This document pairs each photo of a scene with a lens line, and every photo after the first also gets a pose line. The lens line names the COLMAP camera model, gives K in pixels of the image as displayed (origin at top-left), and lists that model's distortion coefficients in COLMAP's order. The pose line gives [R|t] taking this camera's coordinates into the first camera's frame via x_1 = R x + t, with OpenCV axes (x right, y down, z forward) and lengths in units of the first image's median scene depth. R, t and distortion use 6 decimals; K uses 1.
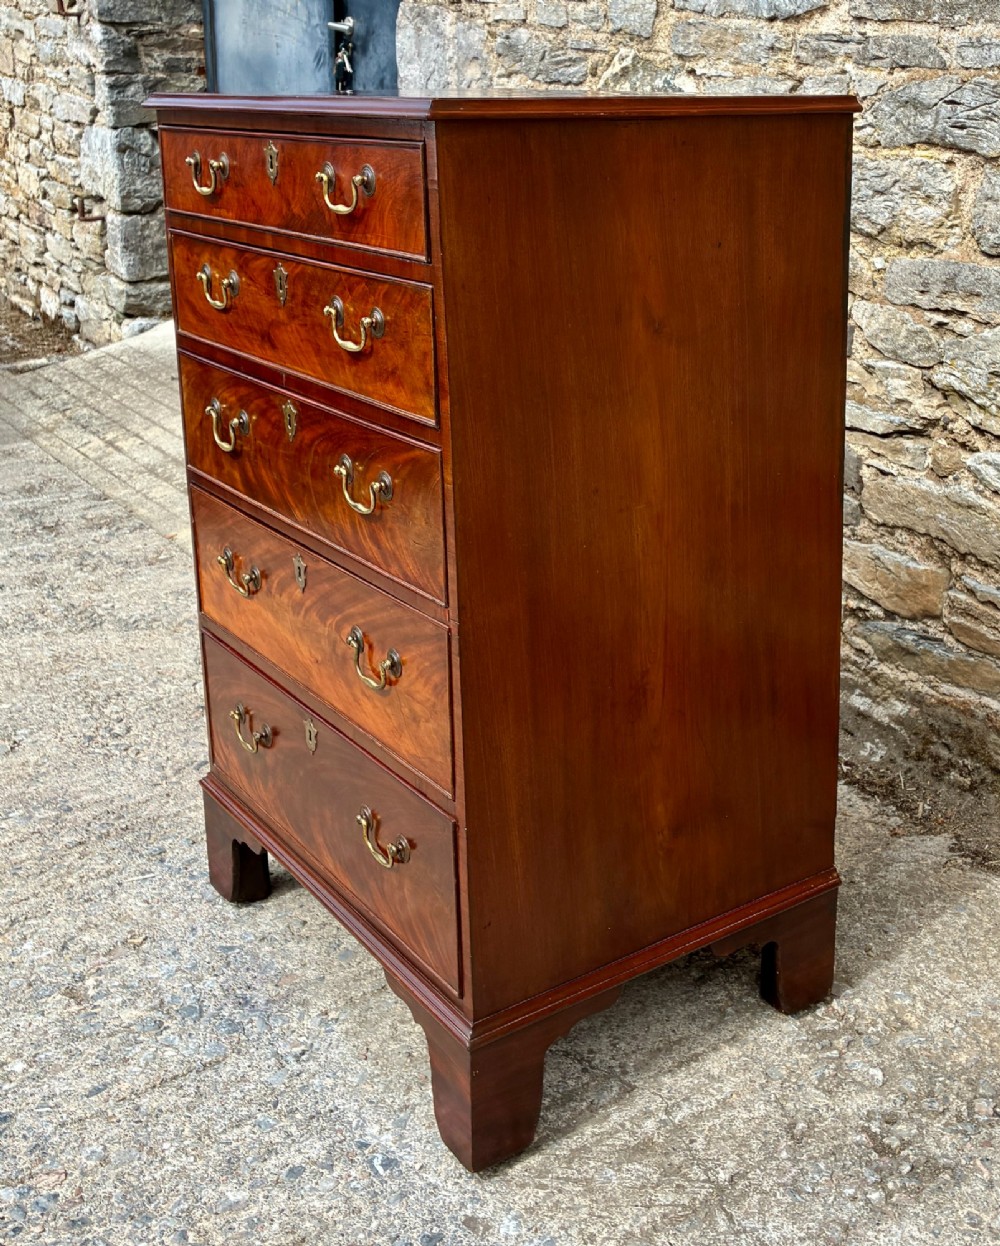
lens RADIAL K [[1465.7, 0, 668.6], [0, 1465.7, 466.9], [0, 0, 1]] dist [0.009434, -0.009925]
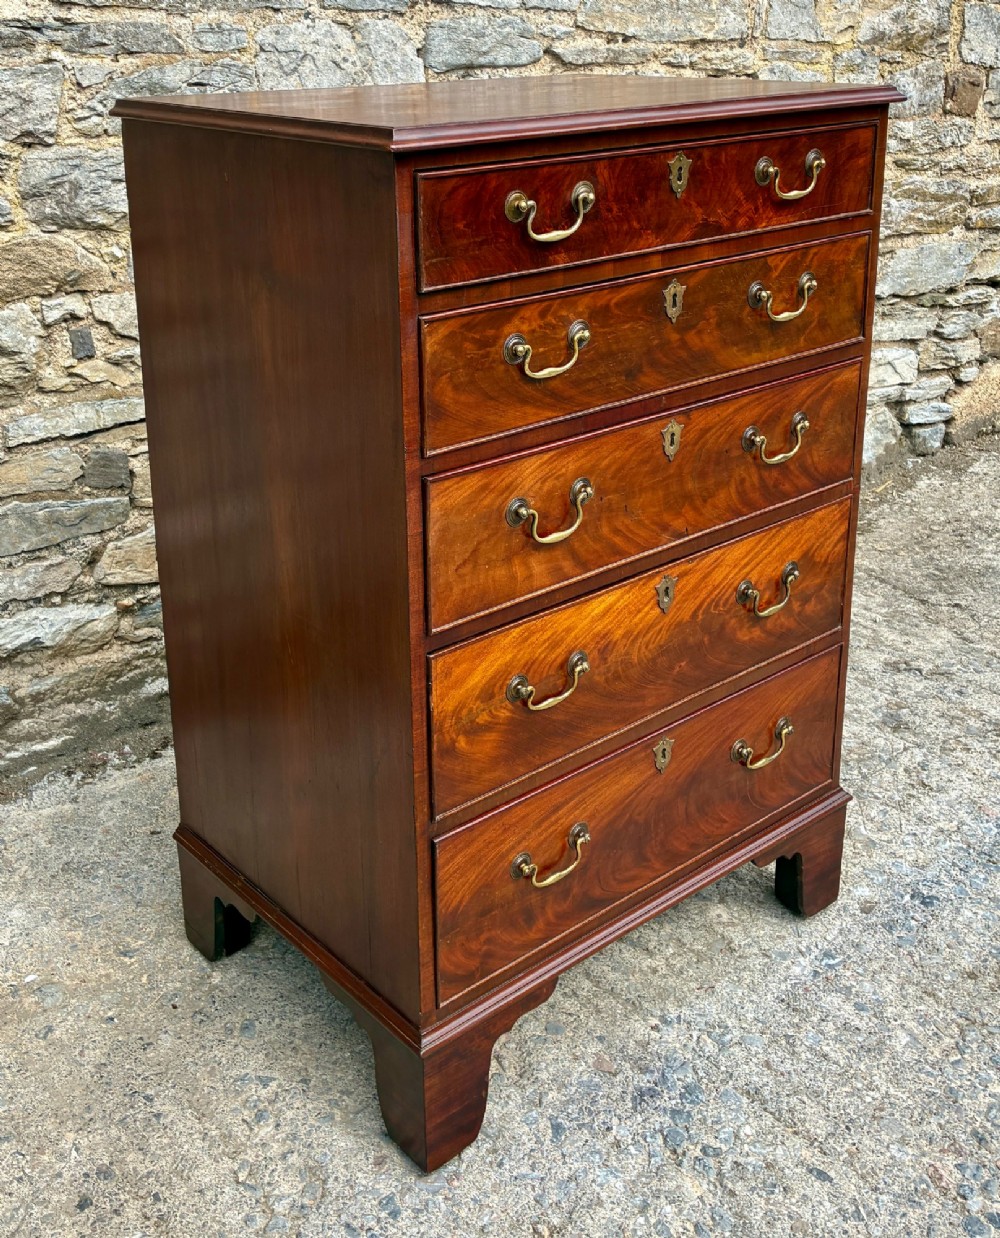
lens RADIAL K [[1388.5, 0, 457.9], [0, 1388.5, 435.2], [0, 0, 1]] dist [0.000205, 0.036326]
pose [[-0.030827, -0.297983, 0.954073, -0.865199], [0.268504, 0.916973, 0.295071, -0.263133], [-0.962785, 0.265269, 0.051742, 0.835970]]
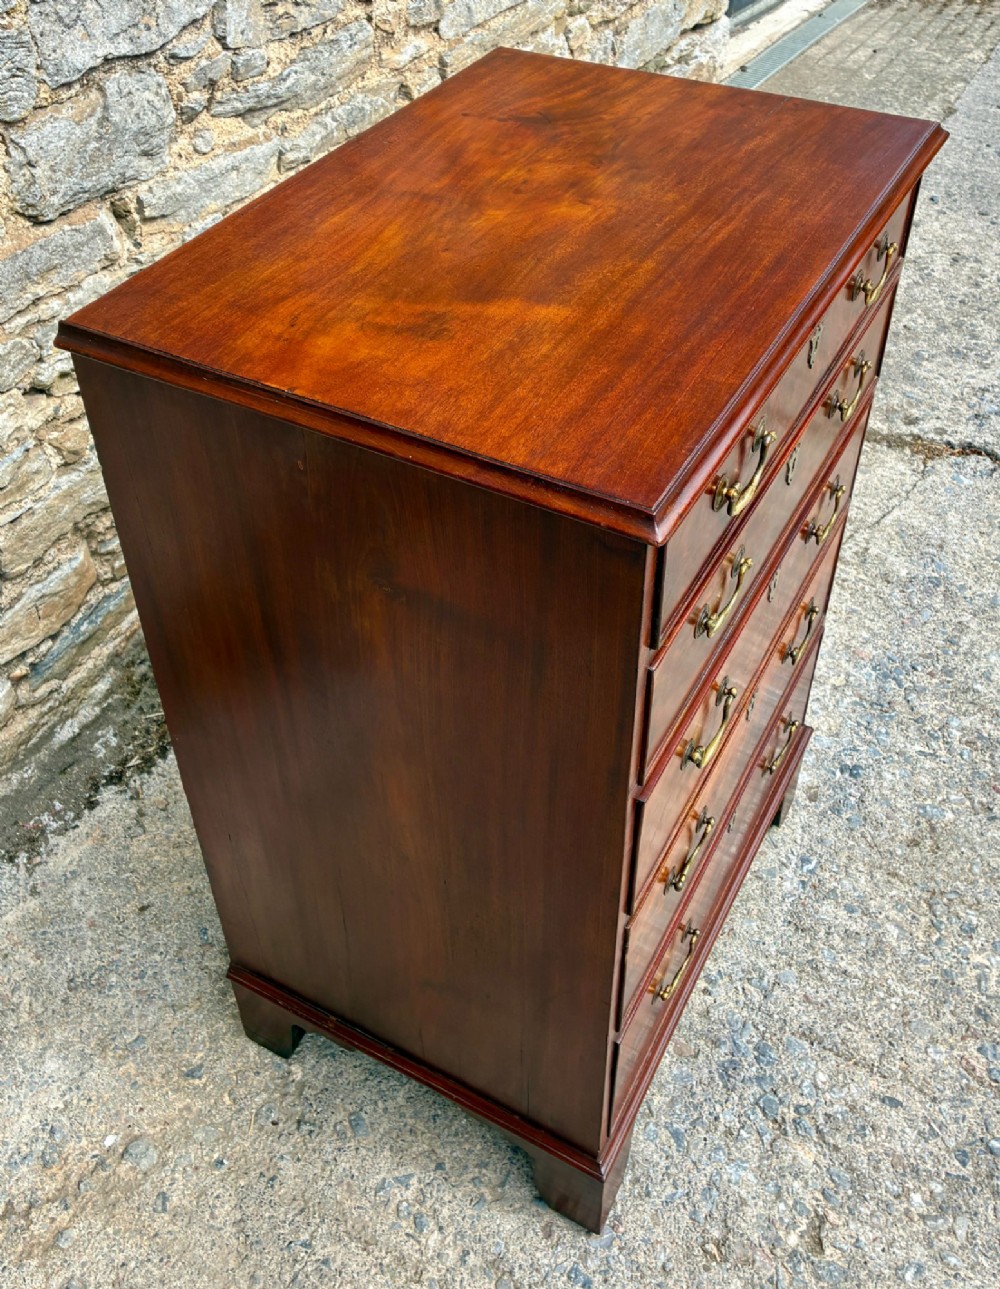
lens RADIAL K [[1249.2, 0, 495.6], [0, 1249.2, 526.5], [0, 0, 1]] dist [0.014365, 0.014270]
pose [[-0.397372, -0.580164, 0.710989, -0.553775], [0.244732, 0.679725, 0.691434, -0.487628], [-0.884422, 0.448758, -0.128119, 0.949033]]
